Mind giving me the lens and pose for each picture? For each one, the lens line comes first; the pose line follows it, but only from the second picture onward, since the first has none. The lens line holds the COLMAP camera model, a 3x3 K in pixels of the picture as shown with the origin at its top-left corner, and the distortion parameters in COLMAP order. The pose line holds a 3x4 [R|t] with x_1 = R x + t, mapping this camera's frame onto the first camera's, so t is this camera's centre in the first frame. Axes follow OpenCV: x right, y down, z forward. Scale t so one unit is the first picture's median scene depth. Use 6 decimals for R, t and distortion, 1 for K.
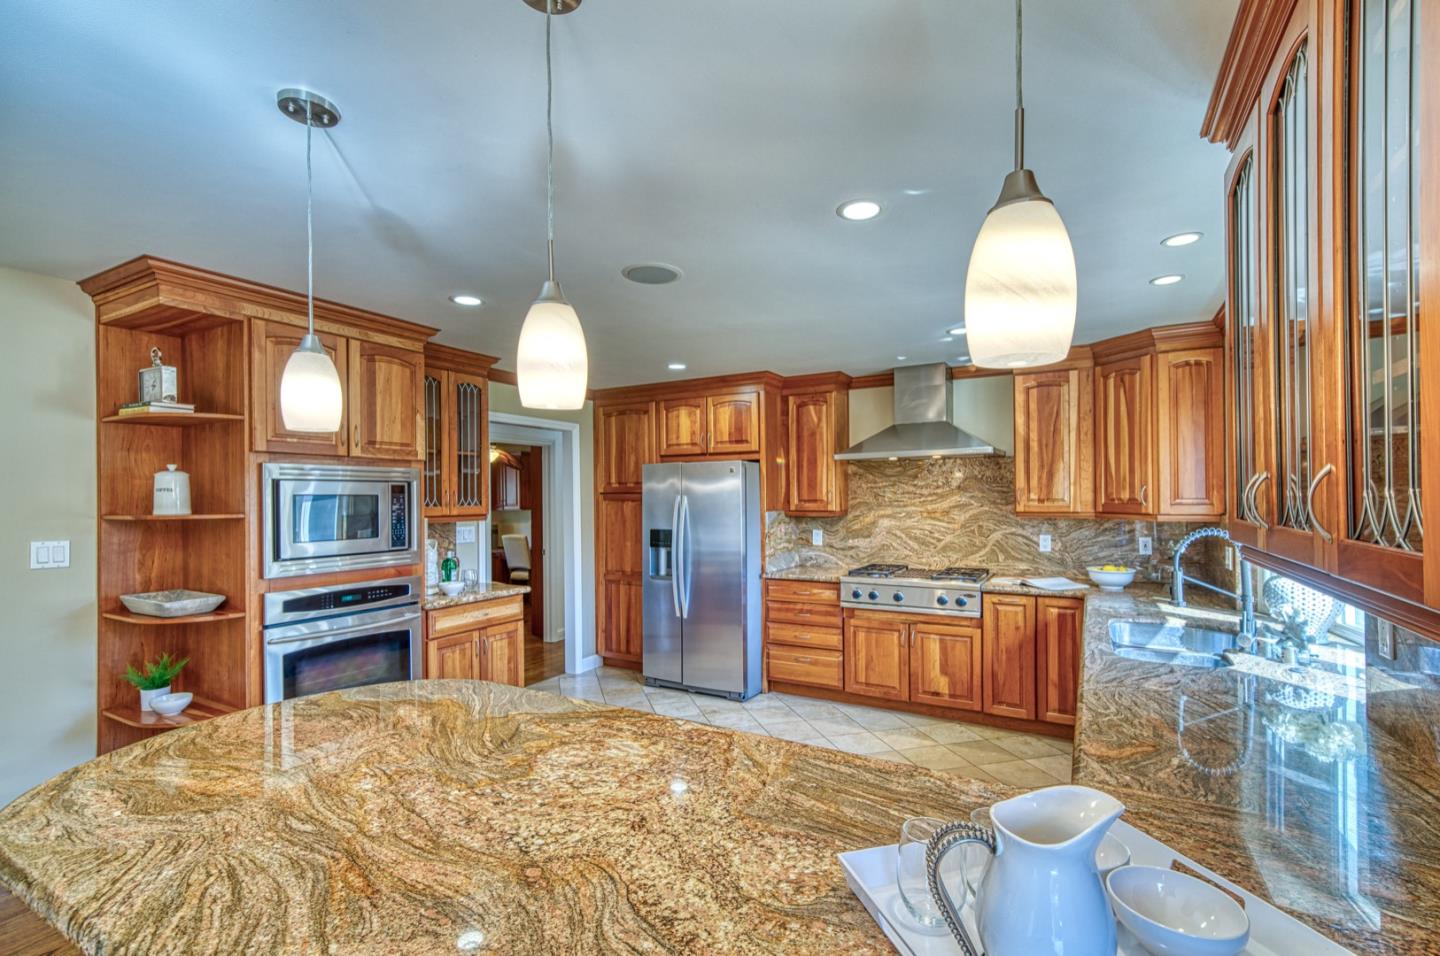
lens RADIAL K [[629.5, 0, 717.2], [0, 629.5, 494.0], [0, 0, 1]] dist [-0.000030, 0.000020]
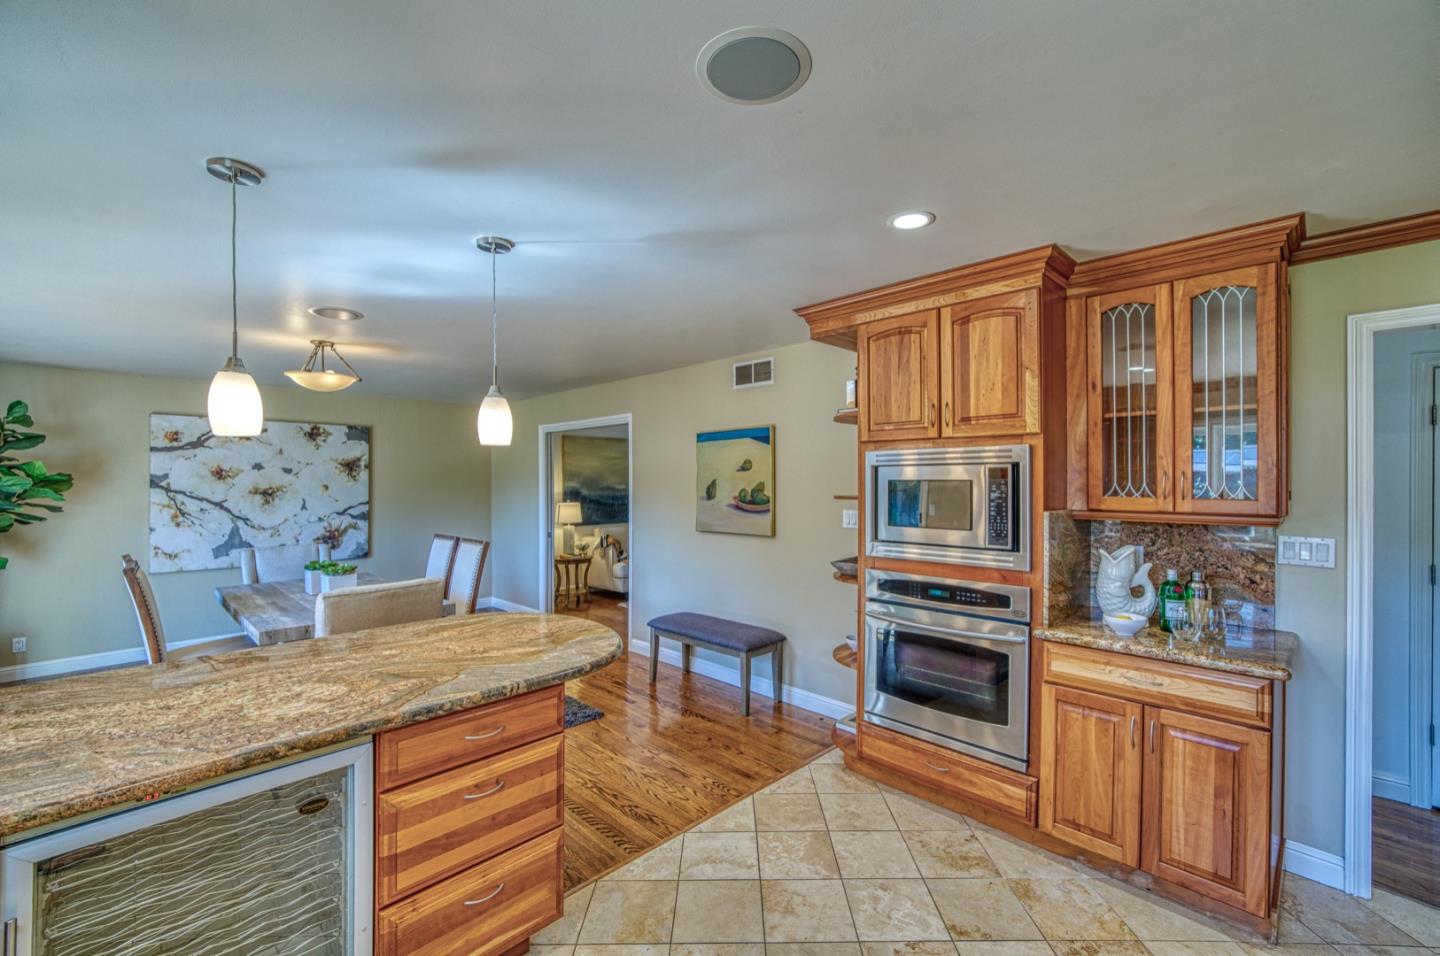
lens RADIAL K [[604.1, 0, 742.6], [0, 604.1, 478.6], [0, 0, 1]] dist [-0.003645, 0.003635]
pose [[-0.232580, 0.007290, -0.972550, 0.221931], [0.007874, 0.999953, 0.005613, -0.005391], [0.972545, -0.006353, -0.232626, 0.619990]]
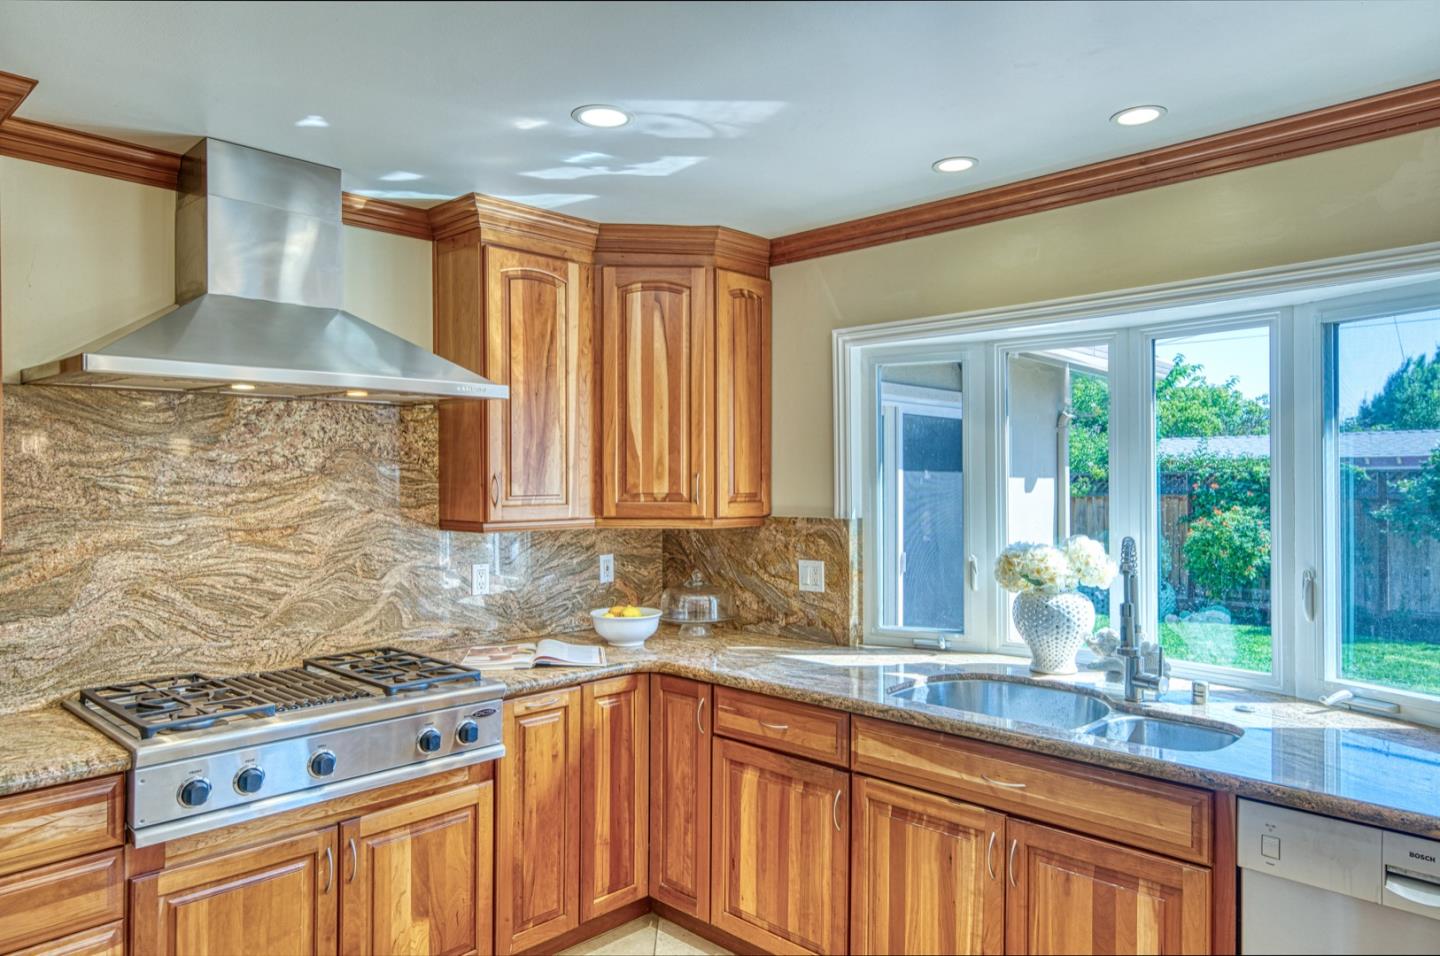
lens RADIAL K [[946.9, 0, 742.6], [0, 946.9, 488.3], [0, 0, 1]] dist [0.031139, -0.007936]
pose [[0.245064, -0.004859, 0.969495, -0.183983], [-0.007082, 0.999952, 0.006801, -0.003993], [-0.969481, -0.008533, 0.245018, 0.577206]]
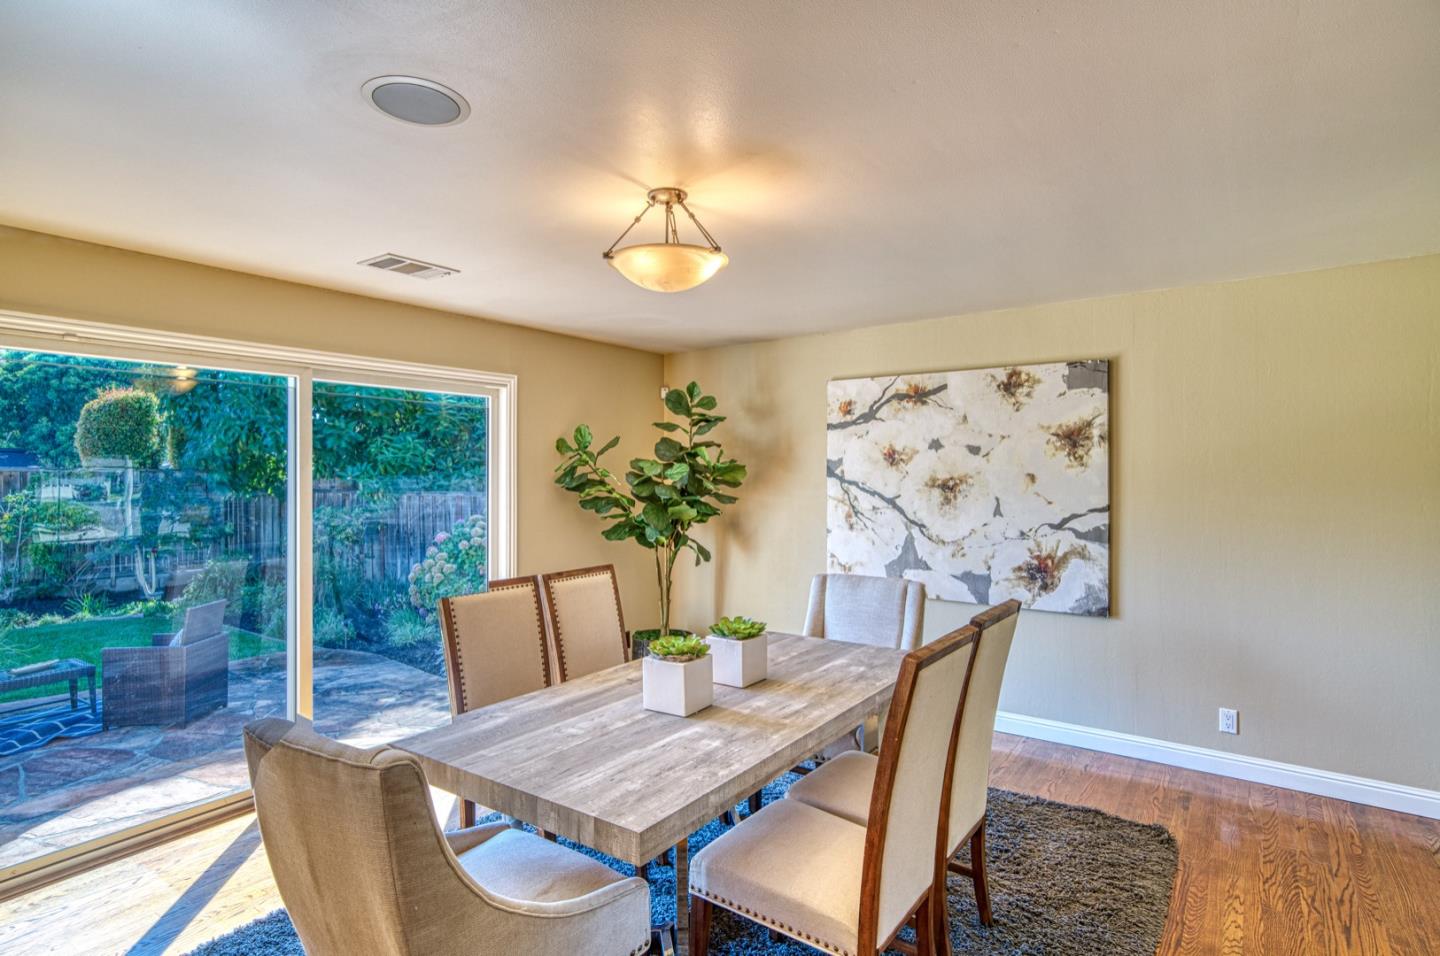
lens RADIAL K [[755.8, 0, 703.7], [0, 755.8, 470.9], [0, 0, 1]] dist [0.015738, 0.001999]
pose [[-0.993741, 0.017272, 0.110362, -0.537433], [0.016606, 0.999838, -0.006951, 0.004900], [-0.110464, -0.005074, -0.993867, 0.391412]]
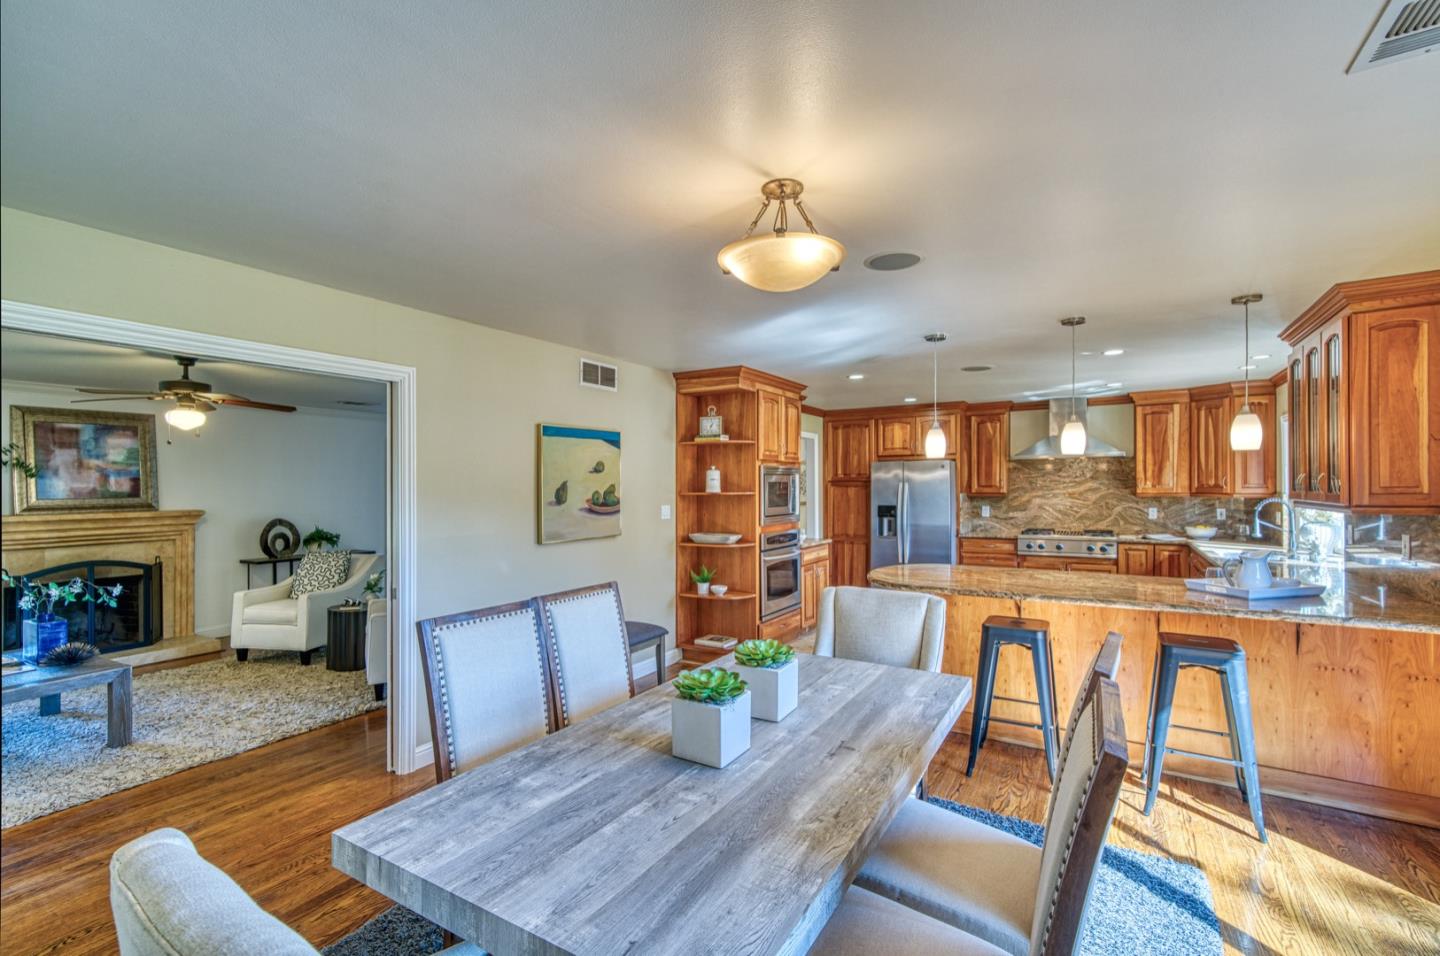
lens RADIAL K [[629.6, 0, 720.5], [0, 629.6, 485.4], [0, 0, 1]] dist [0.006378, 0.001760]
pose [[0.999612, 0.000642, -0.027856, -0.480338], [-0.000520, 0.999990, 0.004414, 0.002645], [0.027858, -0.004398, 0.999602, -0.559215]]
